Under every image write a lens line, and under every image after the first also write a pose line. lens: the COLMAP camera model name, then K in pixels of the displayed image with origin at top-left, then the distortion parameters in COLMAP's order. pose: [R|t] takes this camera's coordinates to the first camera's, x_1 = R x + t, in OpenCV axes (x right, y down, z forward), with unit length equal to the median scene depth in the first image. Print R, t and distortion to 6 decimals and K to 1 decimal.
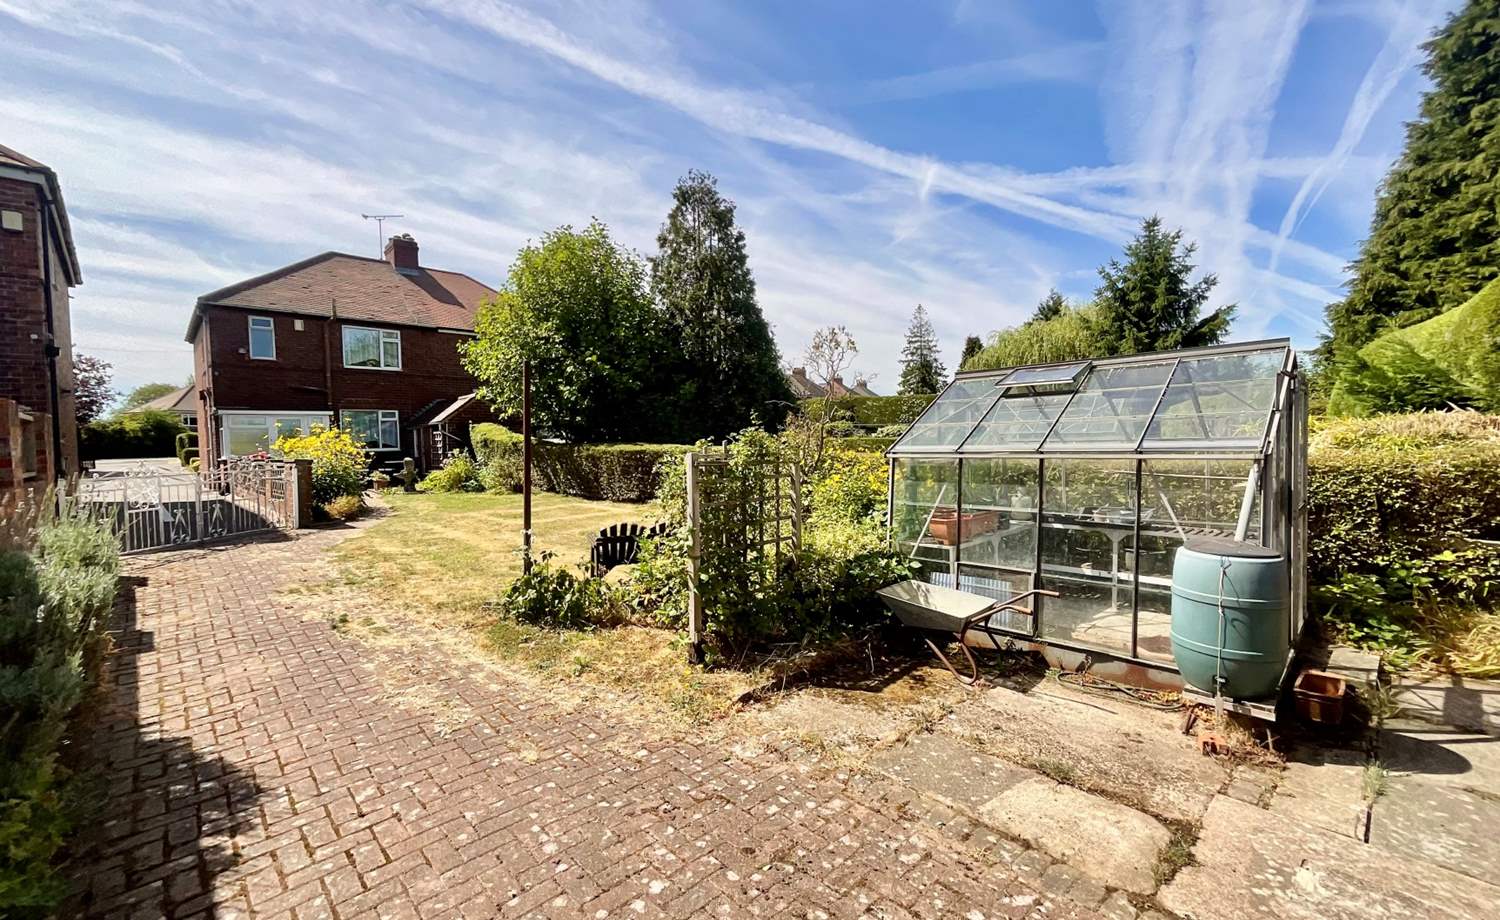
lens RADIAL K [[612.5, 0, 746.8], [0, 612.5, 468.0], [0, 0, 1]] dist [0.000468, 0.000307]
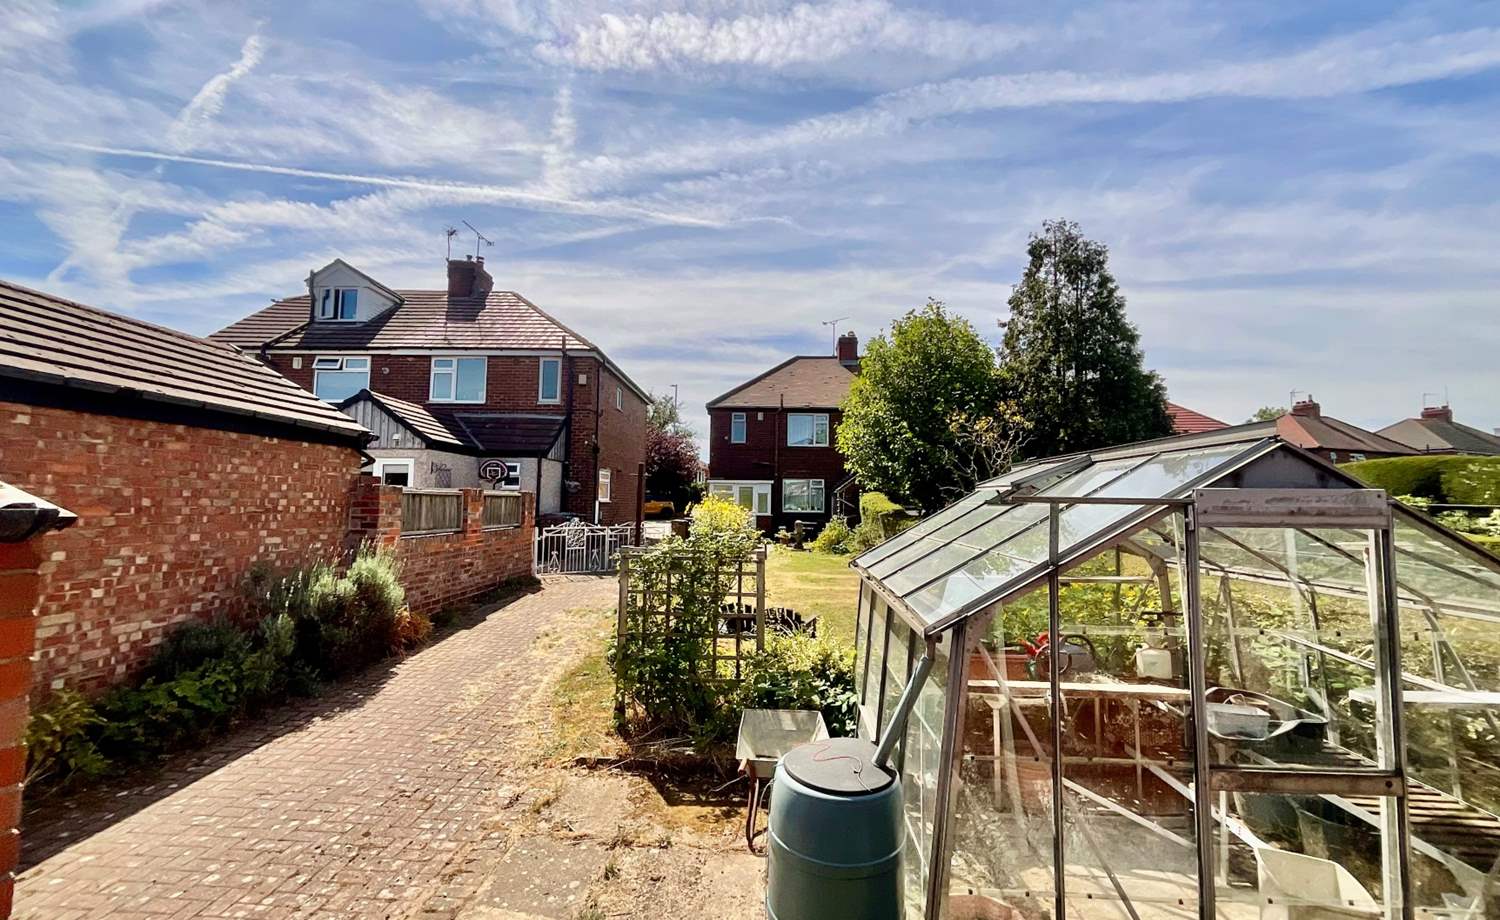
lens RADIAL K [[599.9, 0, 747.1], [0, 599.9, 501.9], [0, 0, 1]] dist [-0.002535, -0.000097]
pose [[0.687962, 0.030514, -0.725105, 0.224367], [-0.057931, 0.998237, -0.012956, -0.030431], [0.723431, 0.050919, 0.688516, 0.093244]]
